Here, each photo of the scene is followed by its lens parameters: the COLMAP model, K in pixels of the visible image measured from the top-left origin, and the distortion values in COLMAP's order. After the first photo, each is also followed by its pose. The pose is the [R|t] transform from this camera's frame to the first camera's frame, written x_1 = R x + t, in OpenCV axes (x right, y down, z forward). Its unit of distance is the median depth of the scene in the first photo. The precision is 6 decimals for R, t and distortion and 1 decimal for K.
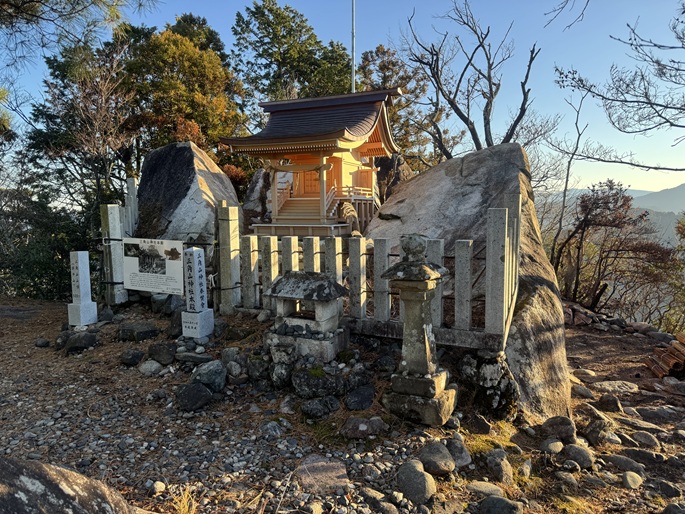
lens RADIAL K [[480.8, 0, 343.9], [0, 480.8, 257.9], [0, 0, 1]] dist [0.010152, -0.022188]
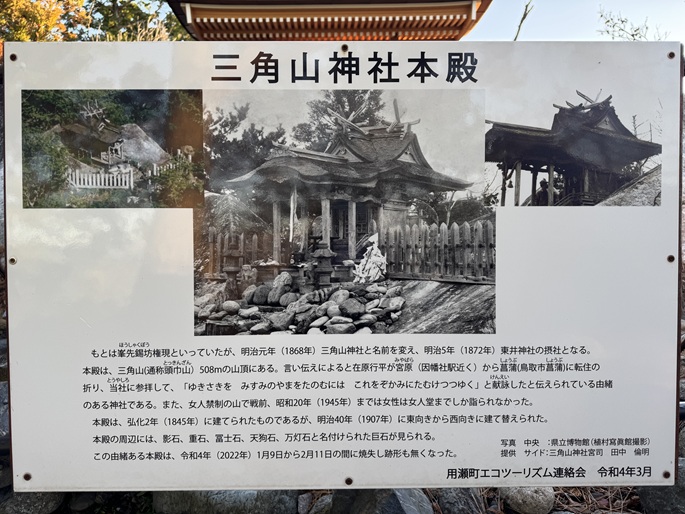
lens RADIAL K [[480.8, 0, 344.6], [0, 480.8, 255.6], [0, 0, 1]] dist [0.010152, -0.022188]
pose [[0.901250, -0.028553, 0.432358, -0.221439], [0.064006, 0.995653, -0.067666, 0.010501], [-0.428546, 0.088658, 0.899160, 0.439695]]
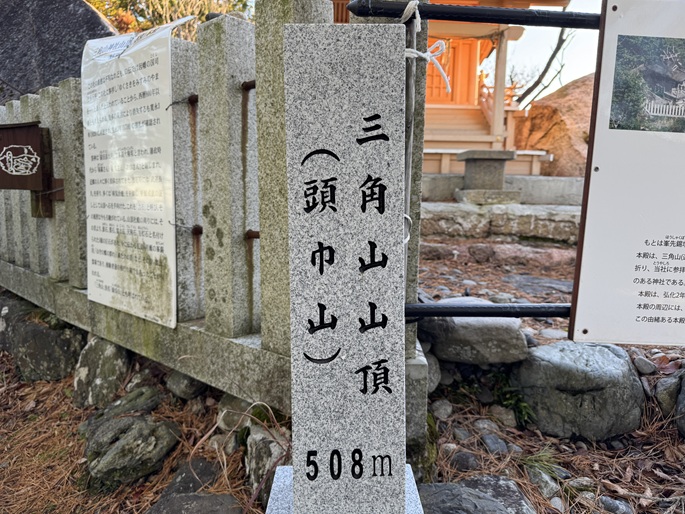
lens RADIAL K [[480.8, 0, 341.3], [0, 480.8, 258.1], [0, 0, 1]] dist [0.010152, -0.022188]
pose [[0.903437, -0.029523, 0.427703, -0.301859], [0.017763, 0.999347, 0.031459, 0.015608], [-0.428352, -0.020824, 0.903372, 0.456961]]
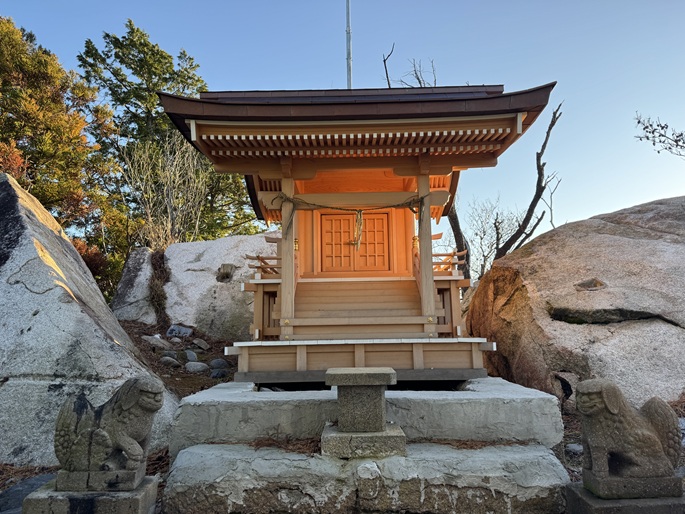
lens RADIAL K [[480.8, 0, 341.6], [0, 480.8, 256.6], [0, 0, 1]] dist [0.010152, -0.022188]
pose [[0.922152, 0.055302, 0.382853, -0.196867], [0.048260, 0.965548, -0.255710, -0.028010], [-0.383804, 0.254280, 0.887714, 0.488774]]
